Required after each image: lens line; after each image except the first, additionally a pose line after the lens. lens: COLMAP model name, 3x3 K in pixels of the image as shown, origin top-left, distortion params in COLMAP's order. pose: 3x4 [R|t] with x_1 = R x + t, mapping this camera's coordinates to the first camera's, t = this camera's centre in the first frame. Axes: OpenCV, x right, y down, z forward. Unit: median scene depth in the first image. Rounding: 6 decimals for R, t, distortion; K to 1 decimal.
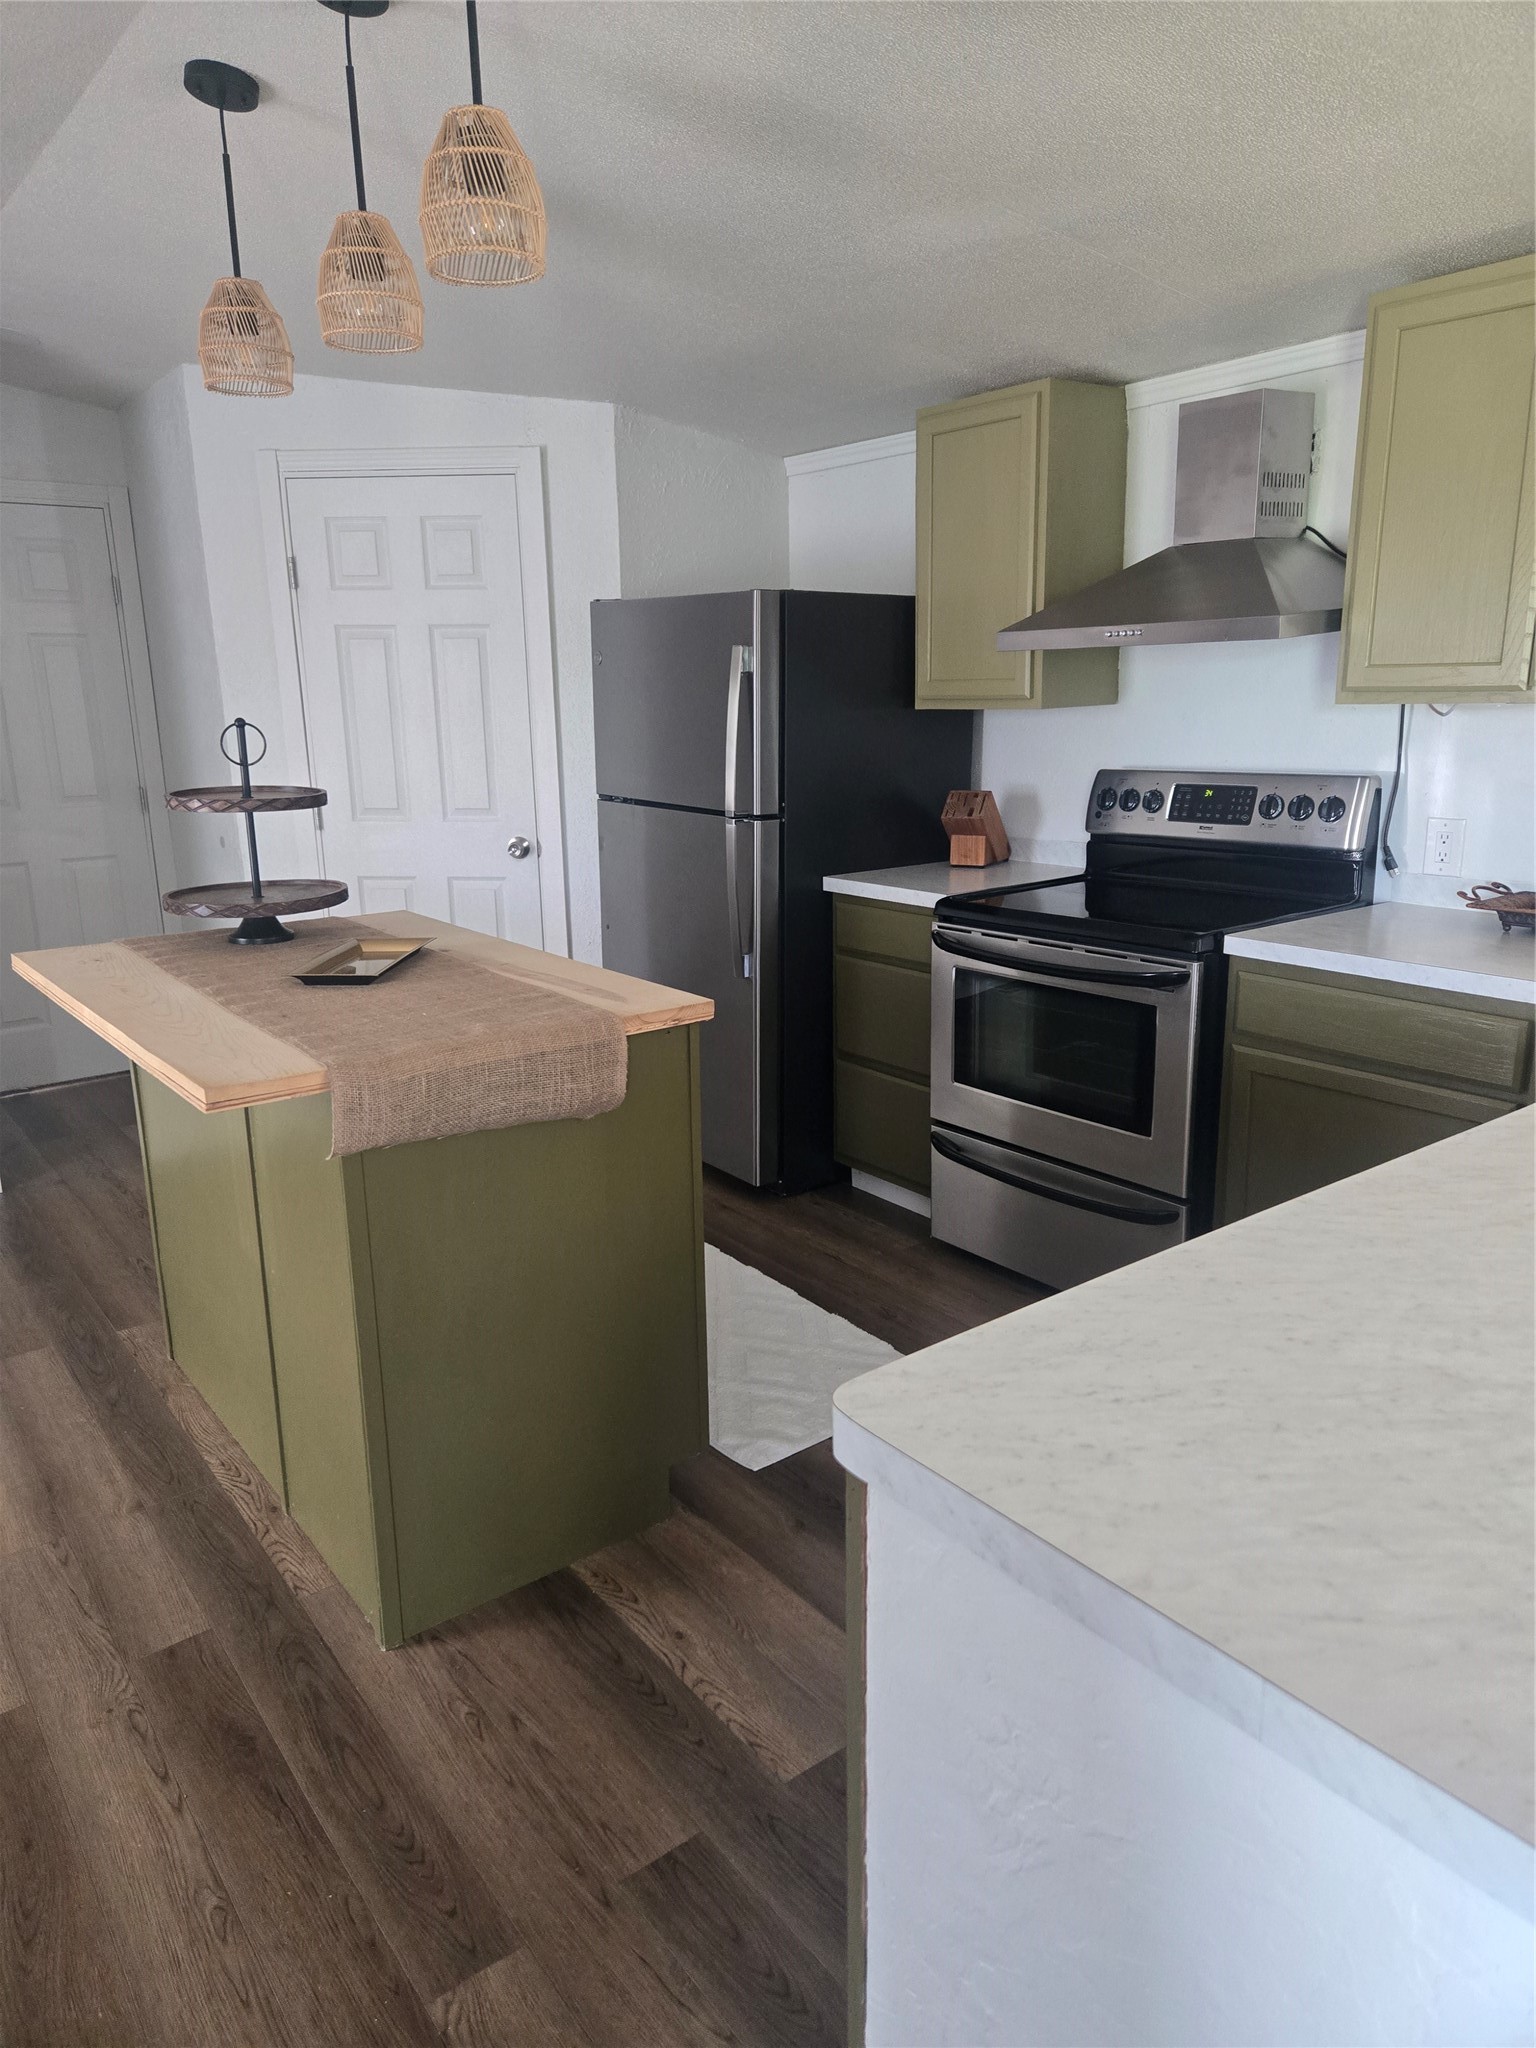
lens RADIAL K [[1369.4, 0, 764.7], [0, 1369.4, 1018.7], [0, 0, 1]] dist [0.062621, -0.055147]
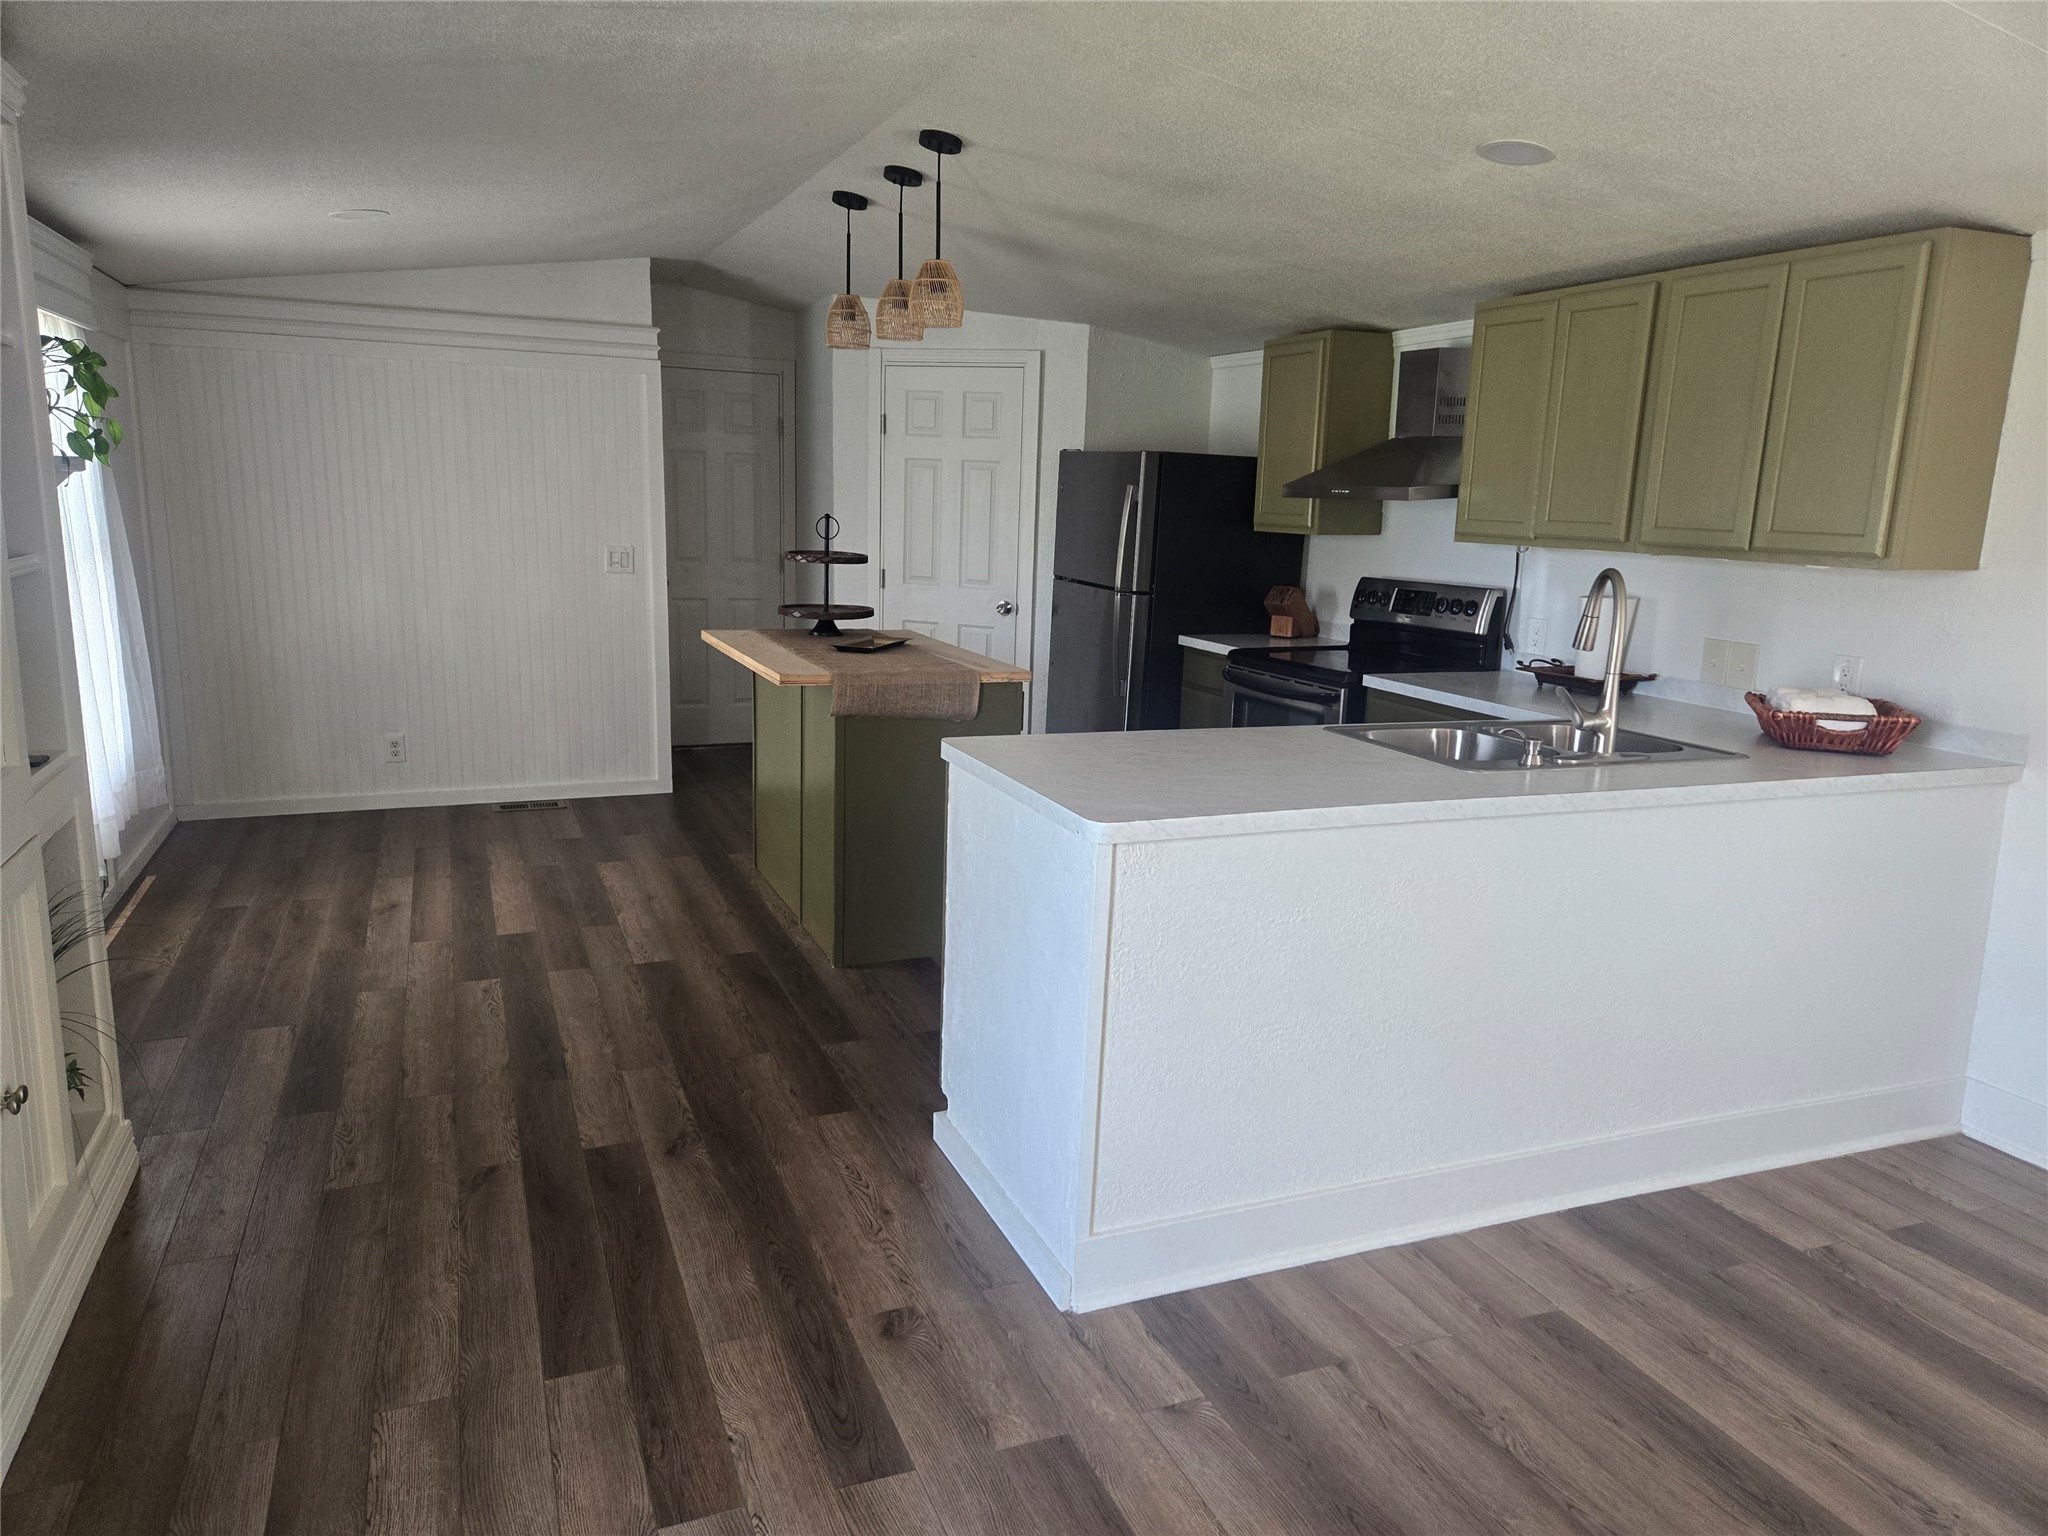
lens RADIAL K [[1369.4, 0, 1024.0], [0, 1369.4, 768.0], [0, 0, 1]] dist [0.062621, -0.055147]
pose [[0.965894, 0.098773, -0.239358, 0.294075], [-0.108971, 0.993601, -0.029718, 0.123790], [0.234891, 0.054787, 0.970477, -0.594957]]
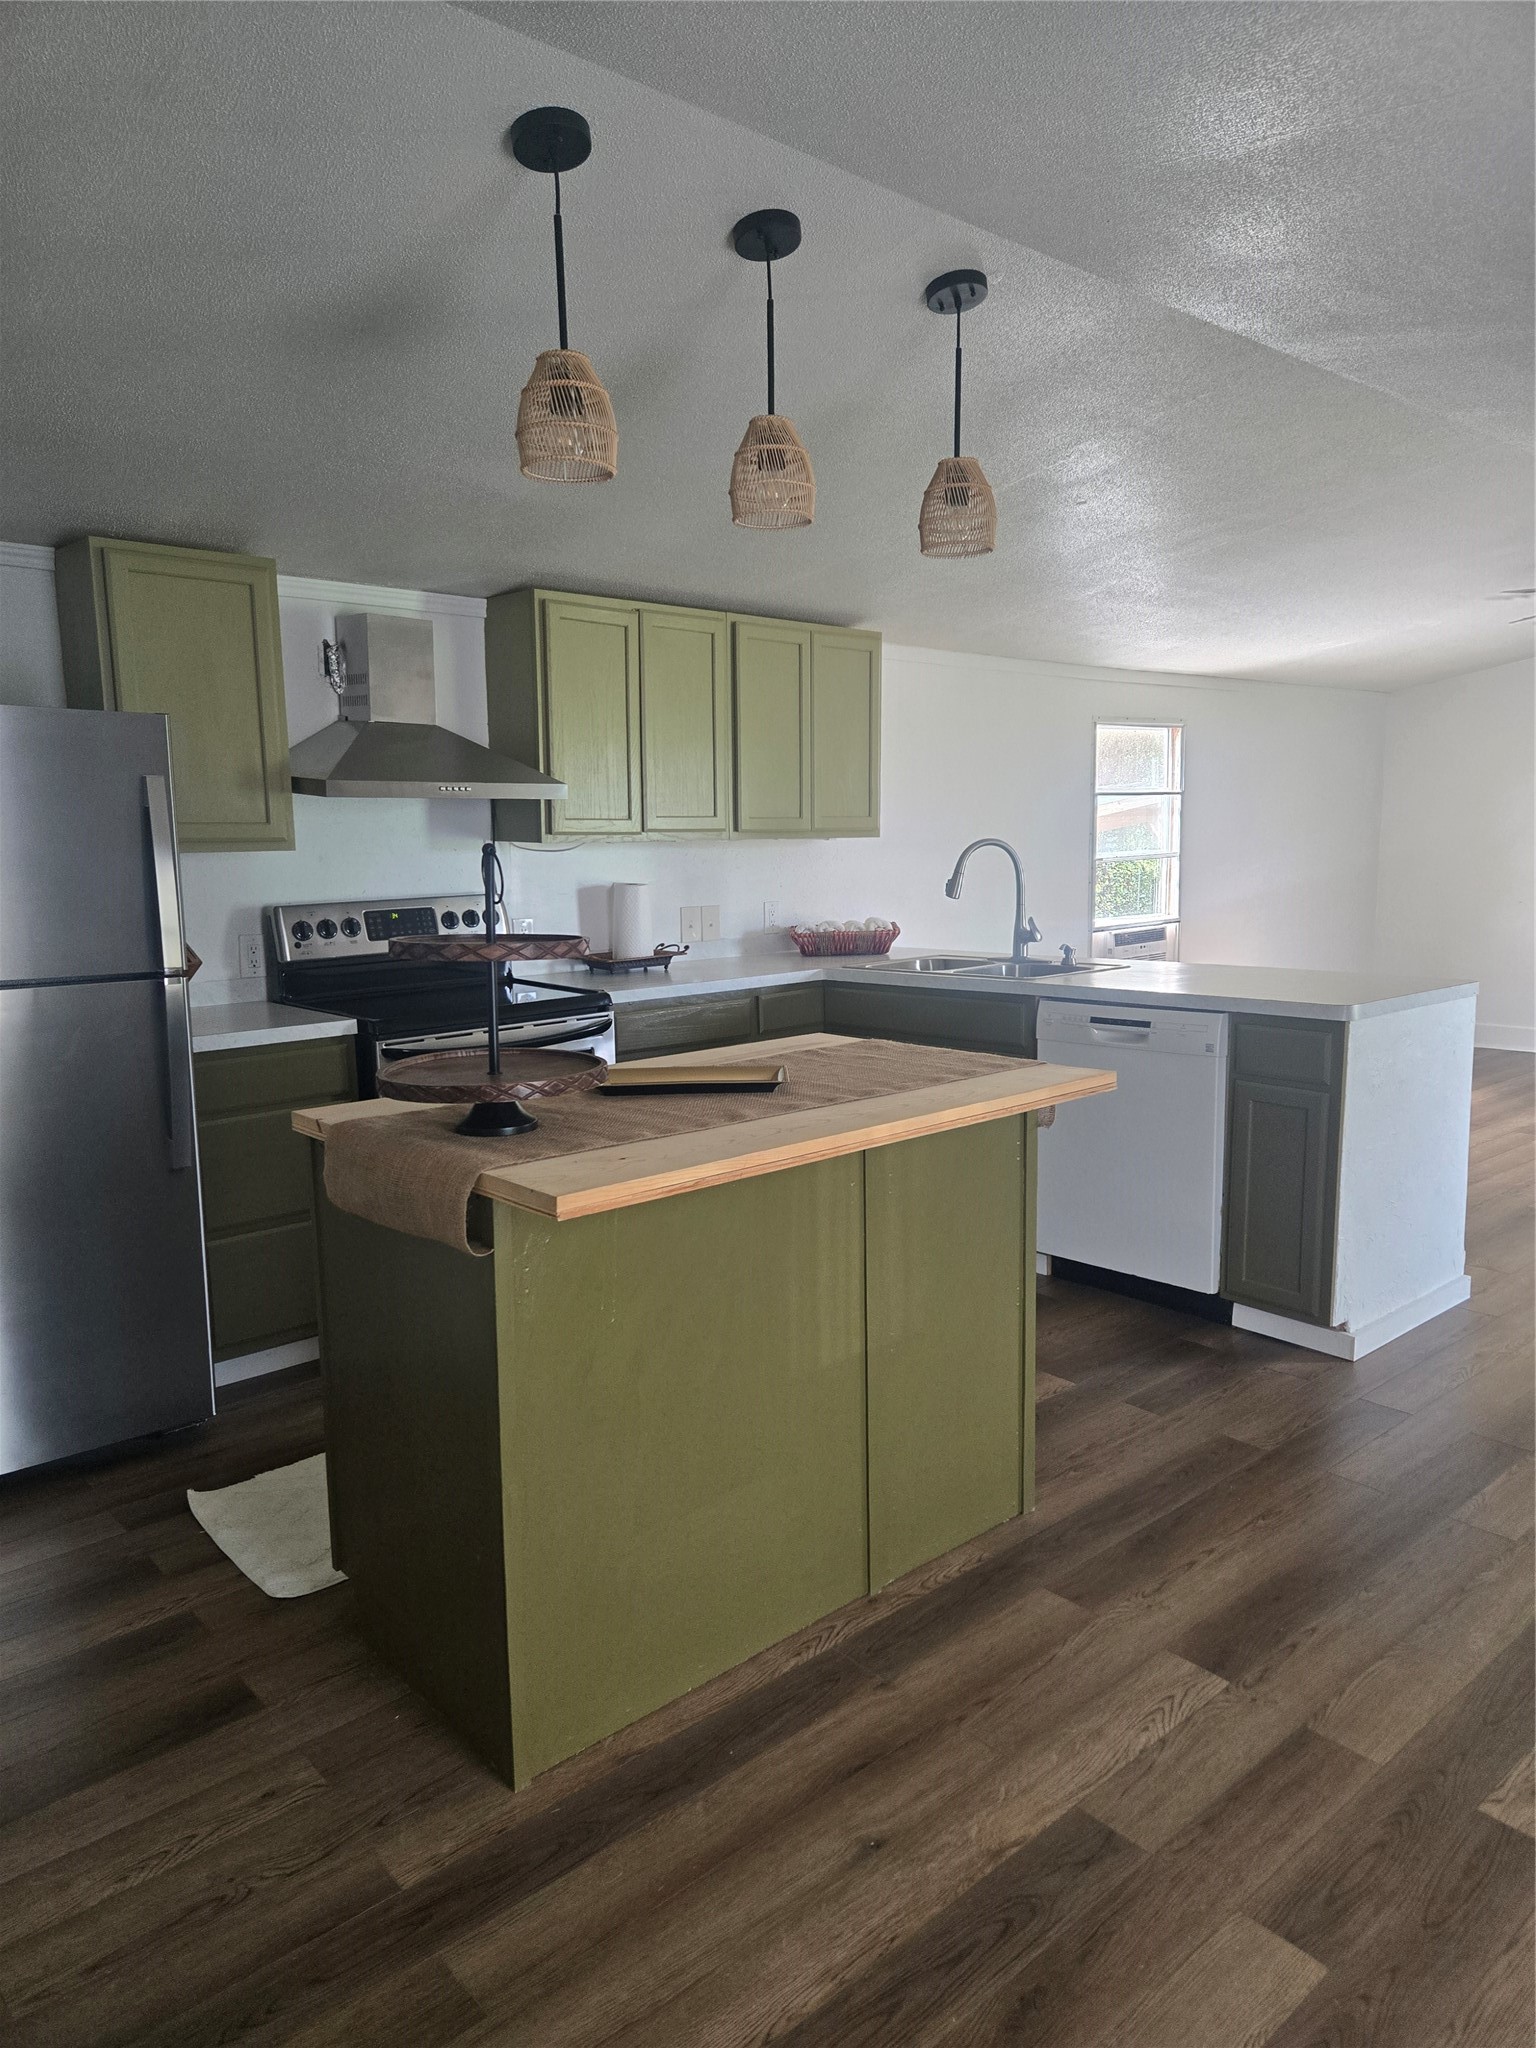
lens RADIAL K [[1414.0, 0, 768.0], [0, 1414.0, 1024.0], [0, 0, 1]] dist [0.047017, -0.001852]
pose [[-0.086449, -0.114847, 0.989614, -1.005711], [0.252168, 0.958464, 0.133260, -0.156502], [-0.963814, 0.261069, -0.053897, 0.772434]]
